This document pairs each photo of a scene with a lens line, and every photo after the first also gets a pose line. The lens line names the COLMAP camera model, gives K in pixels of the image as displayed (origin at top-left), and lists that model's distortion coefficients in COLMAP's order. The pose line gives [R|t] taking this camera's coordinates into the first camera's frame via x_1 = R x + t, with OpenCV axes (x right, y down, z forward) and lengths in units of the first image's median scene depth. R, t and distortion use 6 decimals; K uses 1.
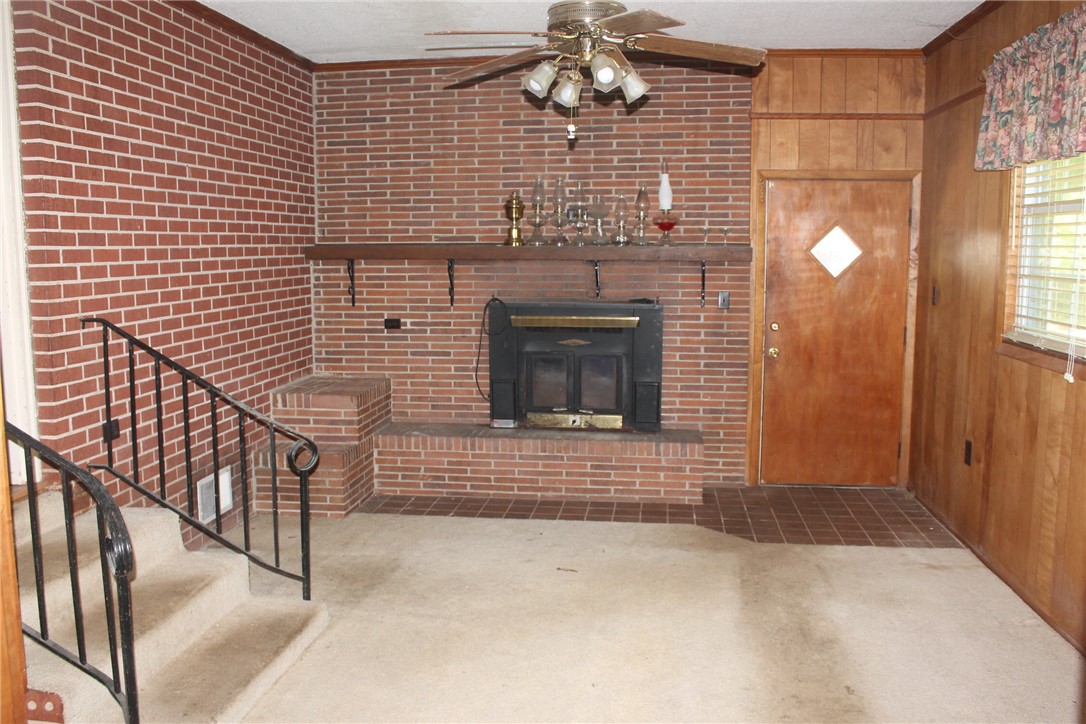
lens RADIAL K [[952.5, 0, 543.0], [0, 952.5, 362.0], [0, 0, 1]] dist [-0.163474, 0.152930]
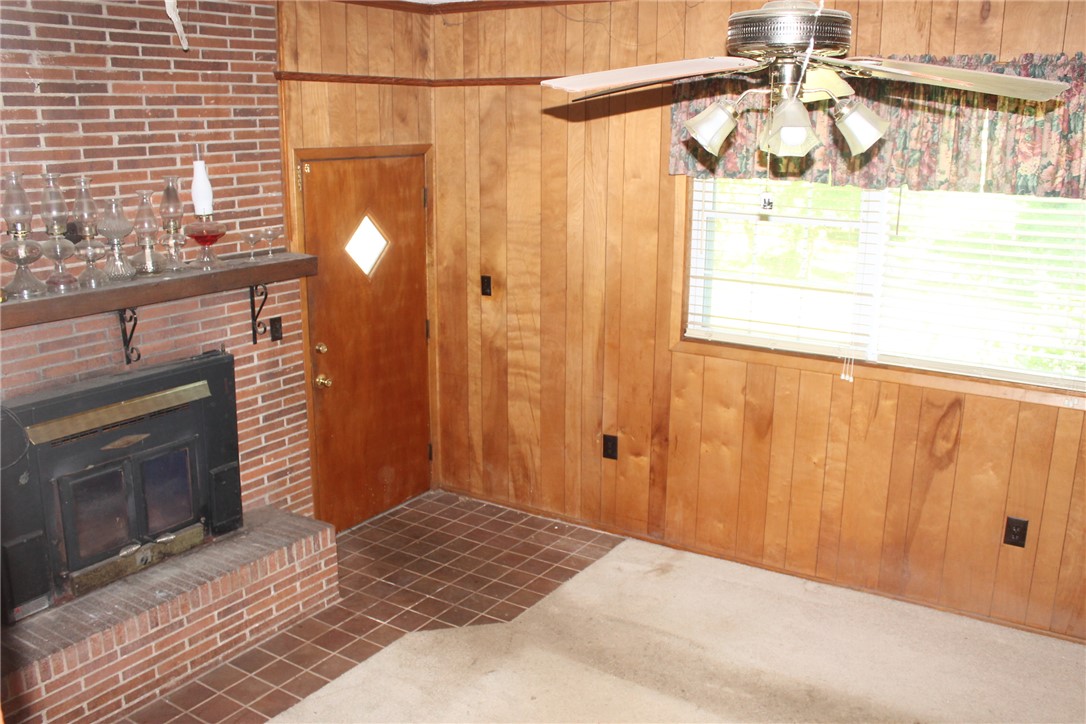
lens RADIAL K [[952.5, 0, 543.0], [0, 952.5, 362.0], [0, 0, 1]] dist [-0.163474, 0.152930]
pose [[0.445665, -0.216085, 0.868729, -0.362283], [0.105763, 0.976343, 0.188596, -0.157212], [-0.888930, 0.007829, 0.457975, 0.479184]]
